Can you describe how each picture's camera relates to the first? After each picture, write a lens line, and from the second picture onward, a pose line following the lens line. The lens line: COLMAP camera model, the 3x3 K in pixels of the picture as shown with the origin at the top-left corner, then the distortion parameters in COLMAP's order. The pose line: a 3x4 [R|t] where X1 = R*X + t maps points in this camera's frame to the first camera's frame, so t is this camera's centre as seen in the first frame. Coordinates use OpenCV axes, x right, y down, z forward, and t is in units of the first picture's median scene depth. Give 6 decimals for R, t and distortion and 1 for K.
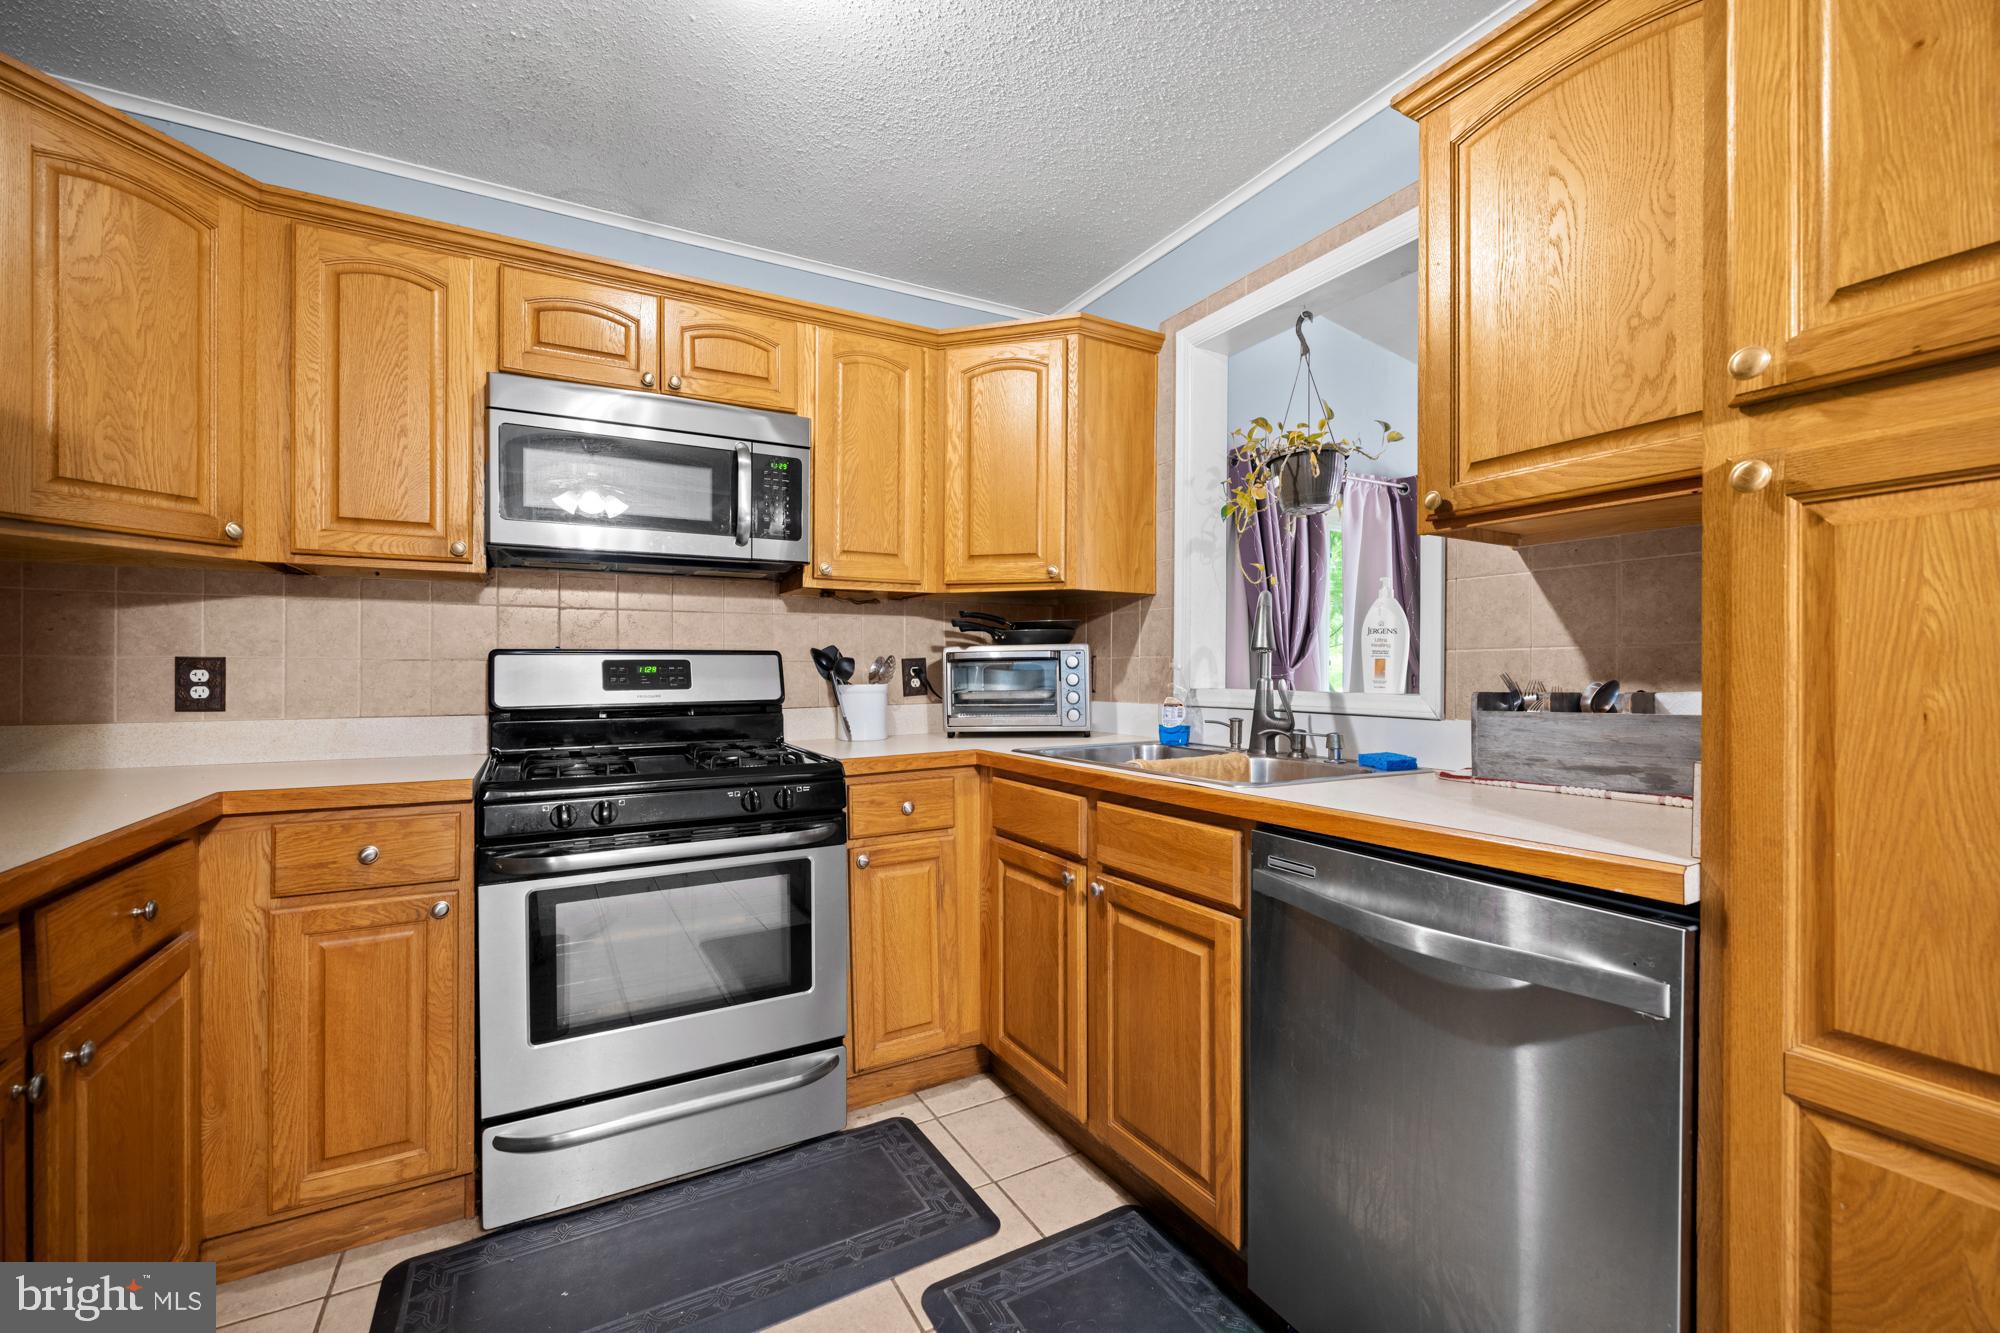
lens RADIAL K [[829.8, 0, 998.9], [0, 829.8, 671.0], [0, 0, 1]] dist [-0.000750, -0.000162]
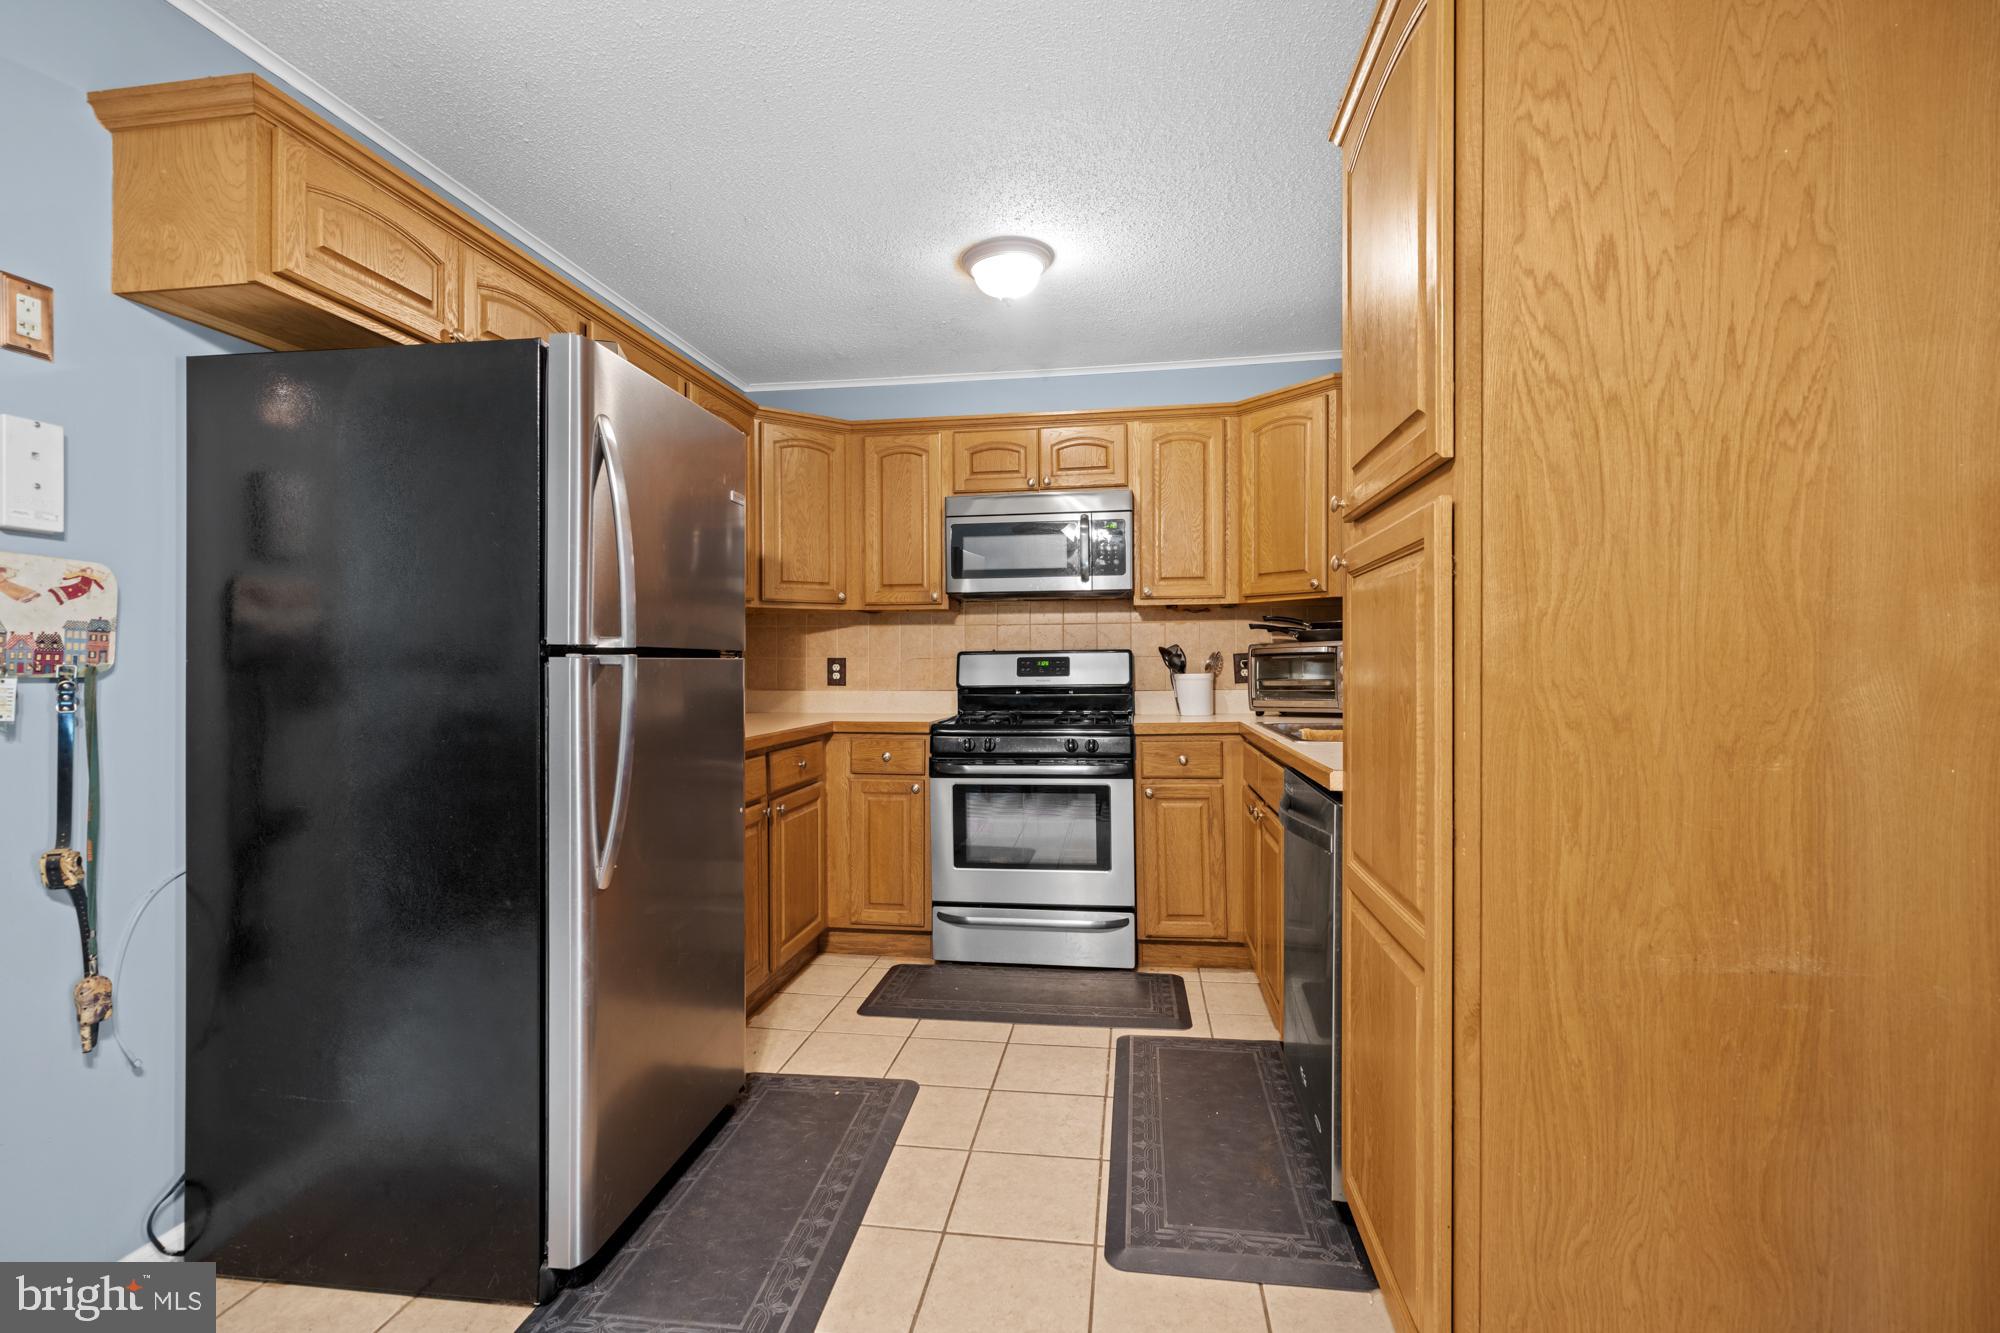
lens RADIAL K [[925.0, 0, 1000.0], [0, 925.0, 666.5], [0, 0, 1]] dist [0.000086, 0.000112]
pose [[0.791348, -0.001747, -0.611364, 0.616789], [0.003991, 0.999989, 0.002309, -0.000131], [0.611353, -0.004267, 0.791346, -0.448808]]
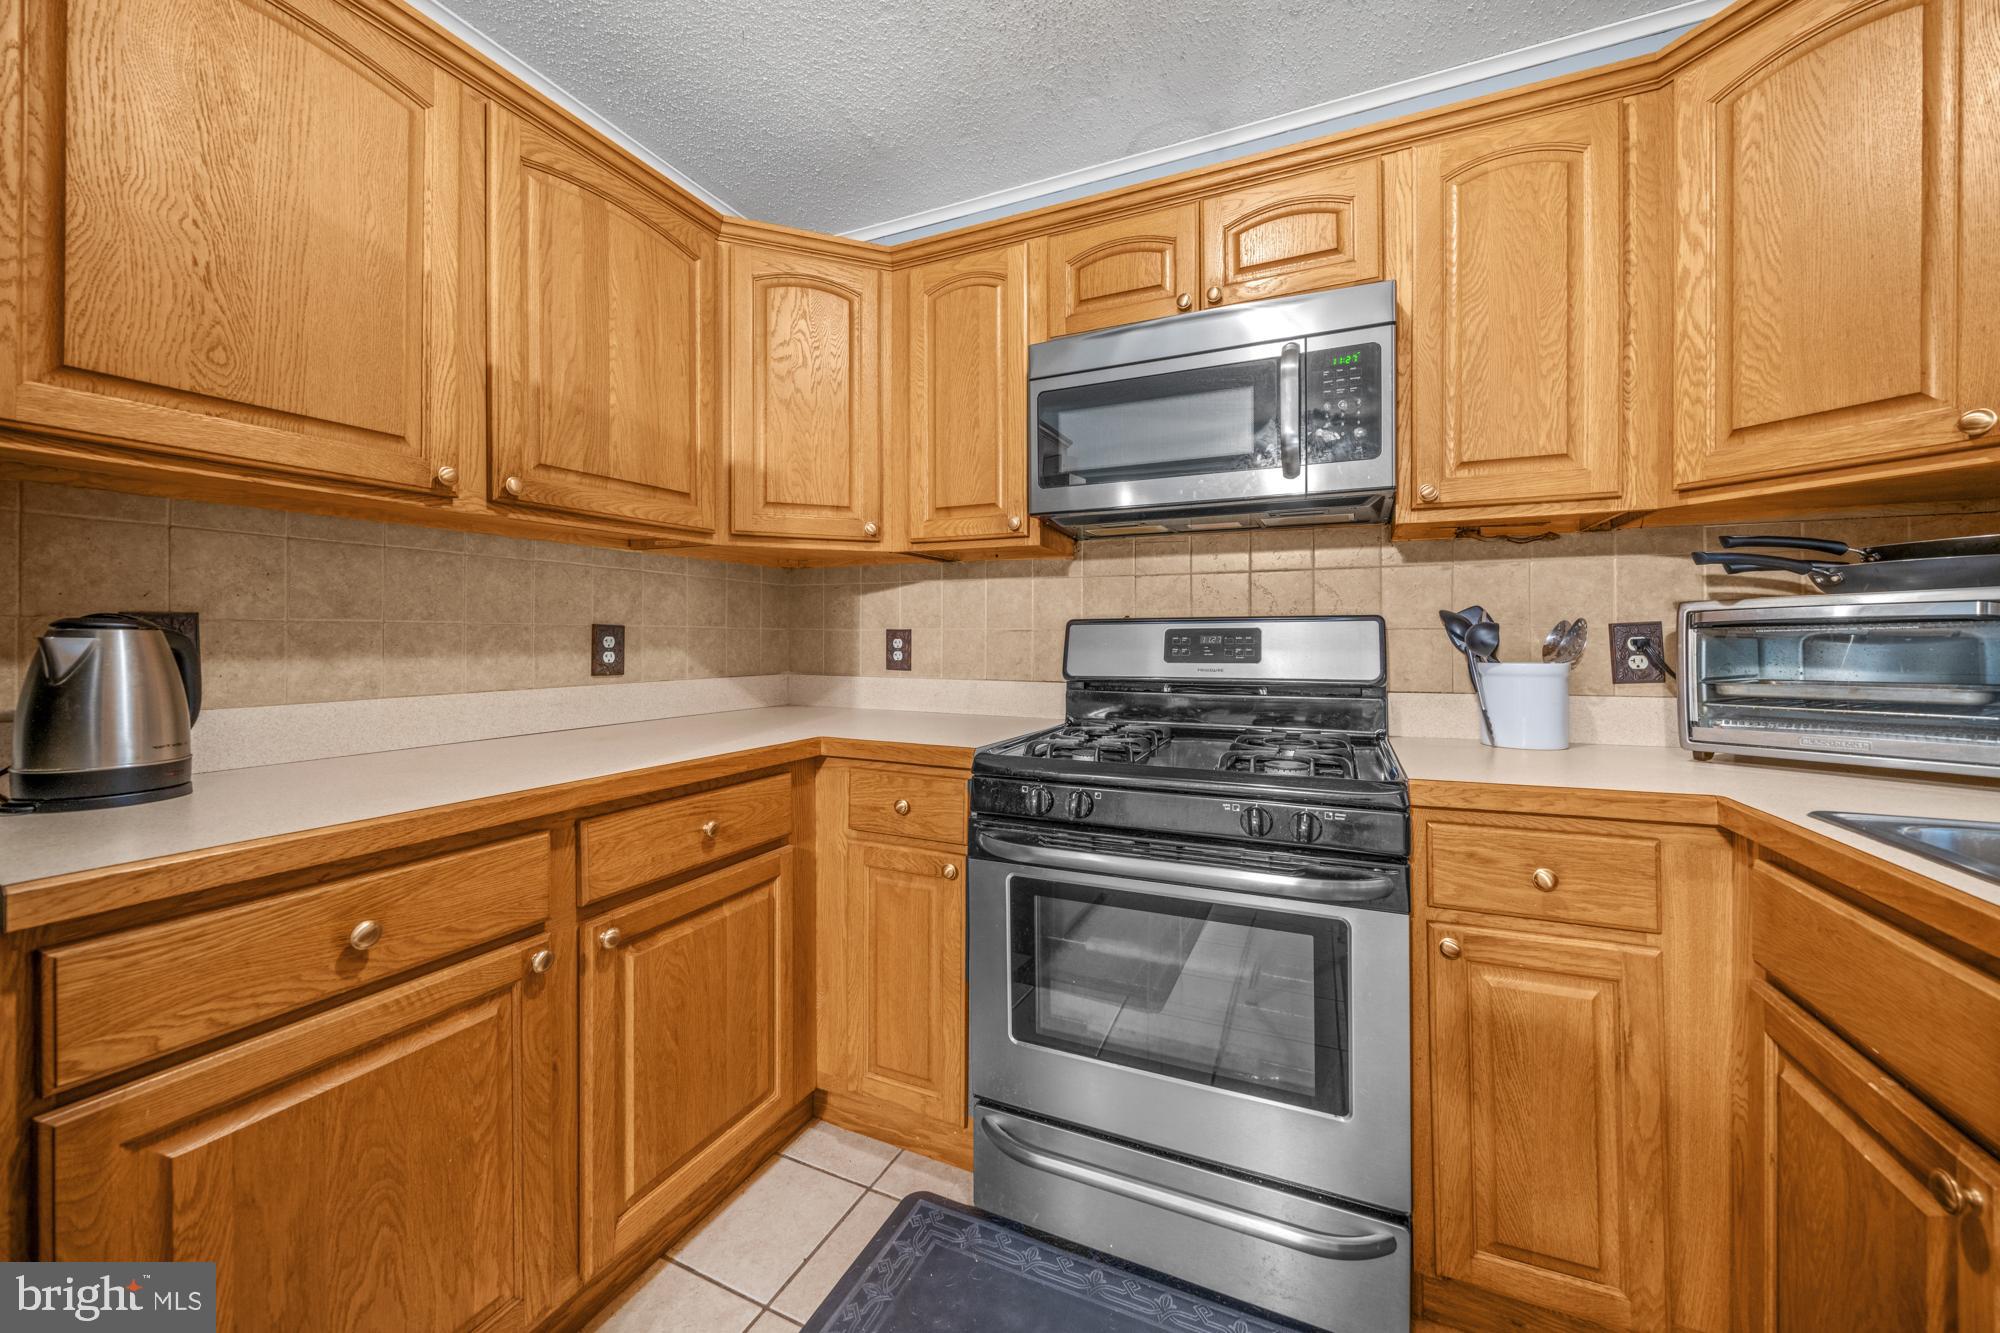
lens RADIAL K [[742.2, 0, 999.8], [0, 742.2, 637.3], [0, 0, 1]] dist [-0.004121, -0.000075]
pose [[0.590678, -0.000507, -0.806907, 0.083992], [-0.004318, 0.999983, -0.003790, -0.000261], [0.806896, 0.005723, 0.590666, 0.388958]]
